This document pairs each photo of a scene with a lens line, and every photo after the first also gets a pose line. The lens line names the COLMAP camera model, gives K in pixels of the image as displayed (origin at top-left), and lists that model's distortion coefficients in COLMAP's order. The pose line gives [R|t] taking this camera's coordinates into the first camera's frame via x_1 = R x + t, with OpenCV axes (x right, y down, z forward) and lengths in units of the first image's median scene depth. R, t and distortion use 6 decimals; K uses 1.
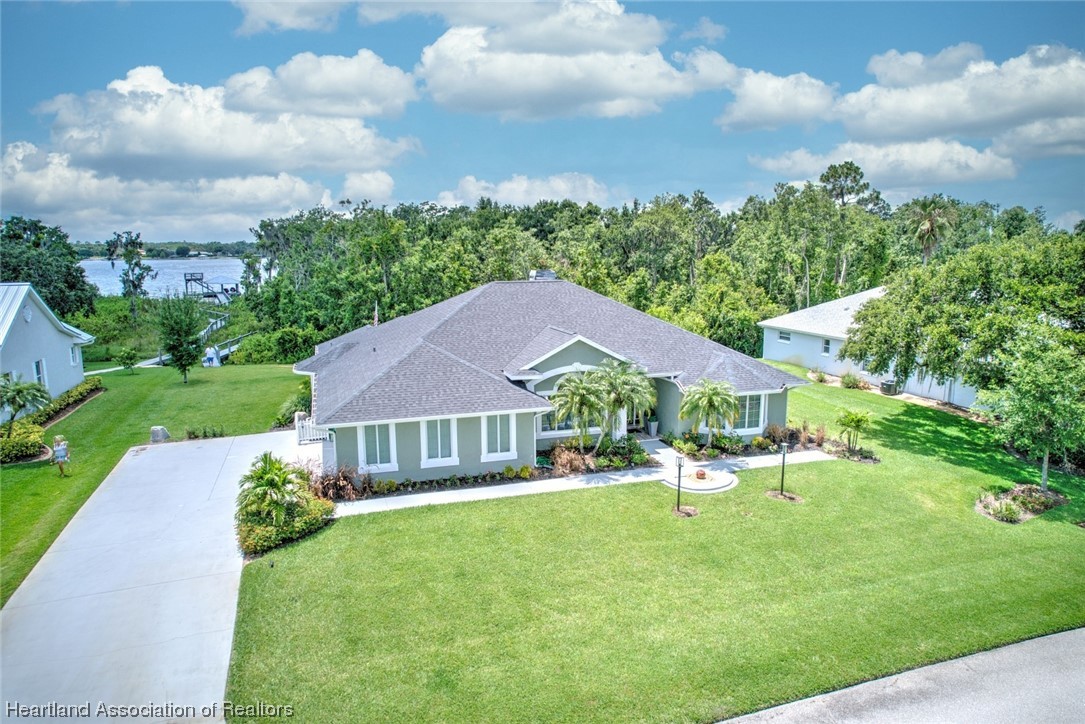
lens RADIAL K [[694.0, 0, 542.5], [0, 694.0, 362.0], [0, 0, 1]] dist [-0.065137, 0.042507]
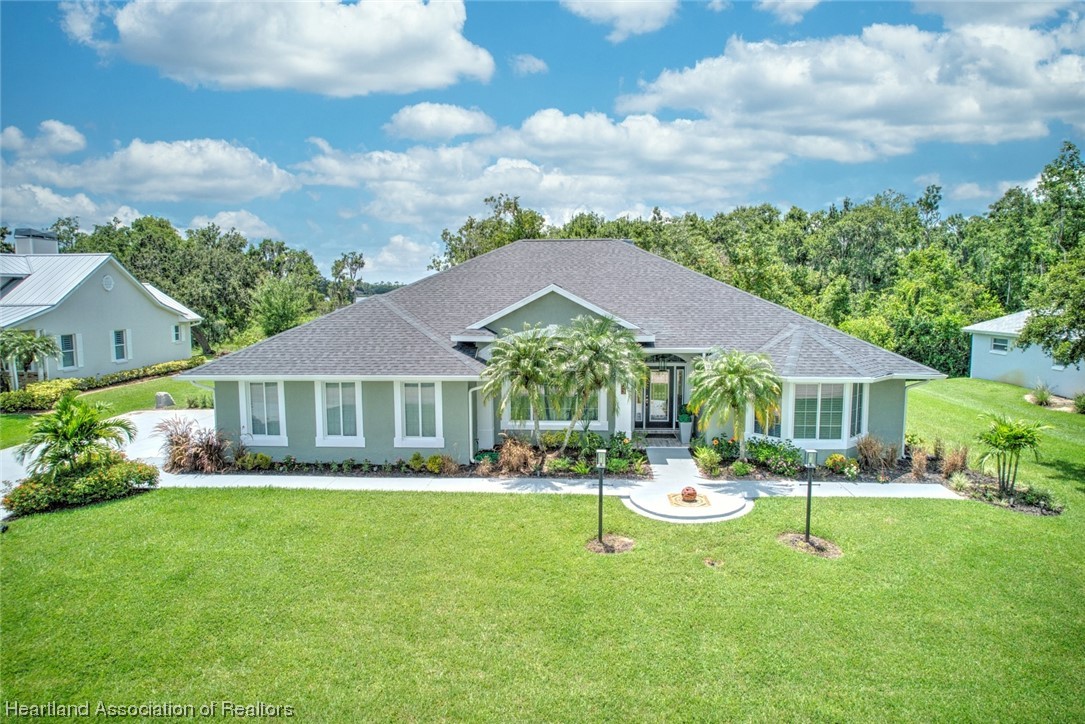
lens RADIAL K [[694.0, 0, 542.5], [0, 694.0, 362.0], [0, 0, 1]] dist [-0.065137, 0.042507]
pose [[0.932239, 0.037435, -0.359902, 0.302527], [-0.058796, 0.997087, -0.048584, 0.075869], [0.357035, 0.066453, 0.931724, 0.339355]]
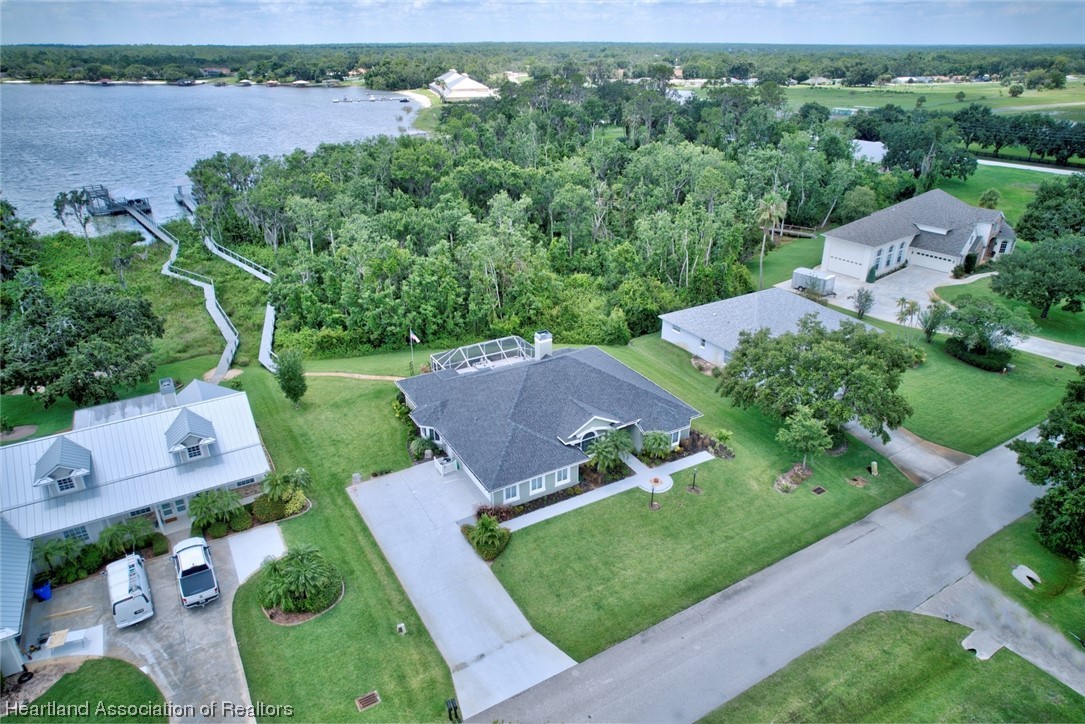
lens RADIAL K [[694.0, 0, 542.5], [0, 694.0, 362.0], [0, 0, 1]] dist [-0.065137, 0.042507]
pose [[0.977654, -0.087373, 0.191201, -0.456733], [0.033567, 0.962748, 0.268309, -0.720631], [-0.207521, -0.255896, 0.944168, -0.790614]]
